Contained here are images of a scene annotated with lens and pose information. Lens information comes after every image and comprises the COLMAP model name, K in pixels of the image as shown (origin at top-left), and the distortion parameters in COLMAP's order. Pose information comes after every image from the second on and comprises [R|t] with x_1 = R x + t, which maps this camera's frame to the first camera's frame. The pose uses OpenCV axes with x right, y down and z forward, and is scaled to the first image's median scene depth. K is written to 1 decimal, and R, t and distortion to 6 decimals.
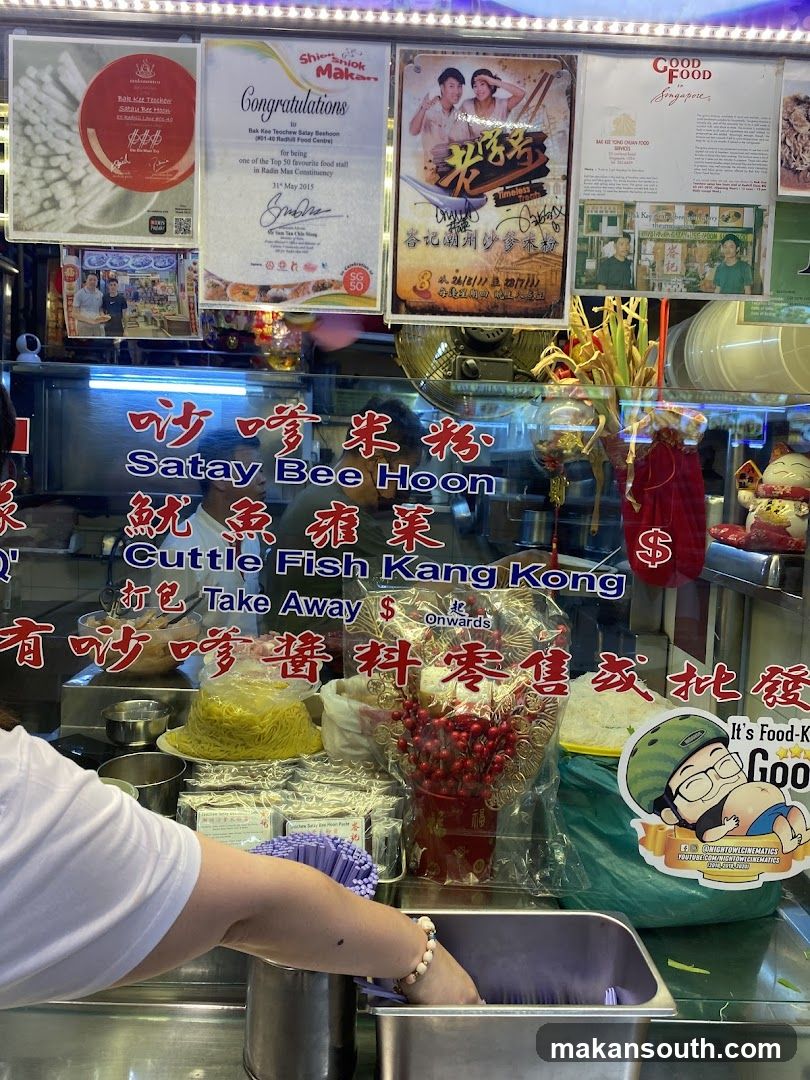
lens RADIAL K [[784.0, 0, 397.7], [0, 784.0, 512.7], [0, 0, 1]] dist [0.015196, -0.002698]
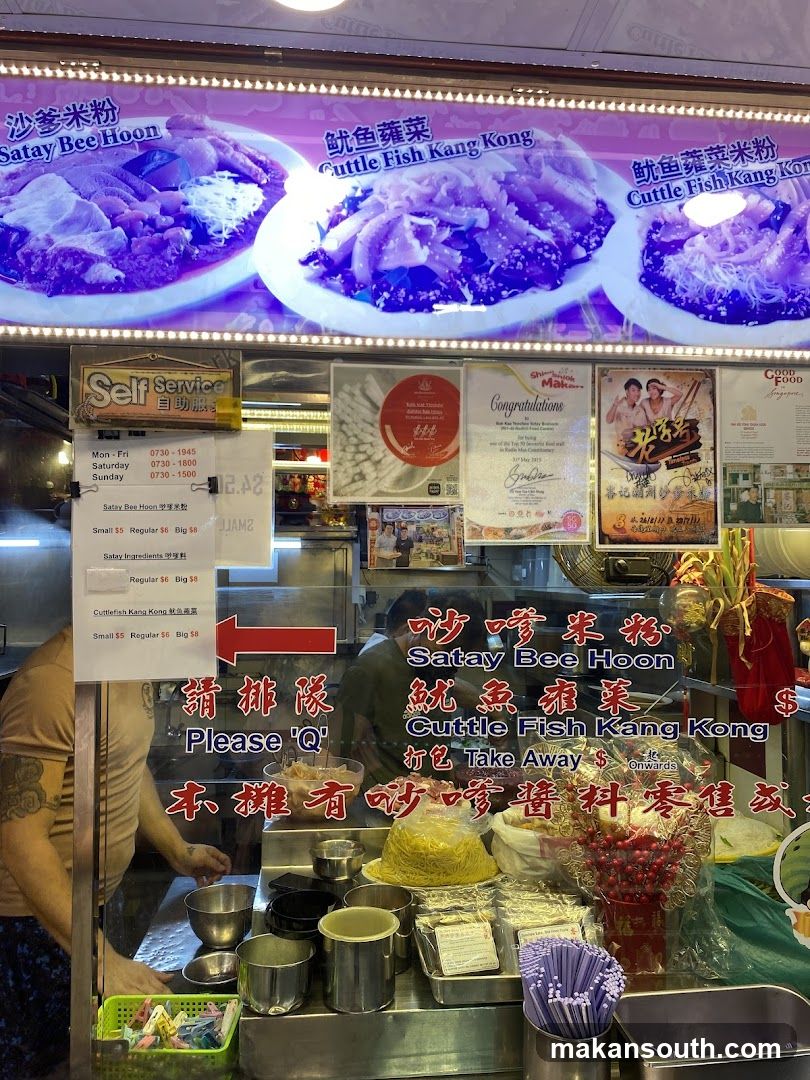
lens RADIAL K [[771.4, 0, 414.6], [0, 771.4, 542.8], [0, 0, 1]] dist [0.092202, -0.190803]
pose [[0.995803, -0.033627, 0.085121, -0.461594], [0.042539, 0.993545, -0.105157, -0.125729], [-0.081035, 0.108337, 0.990806, -0.359607]]
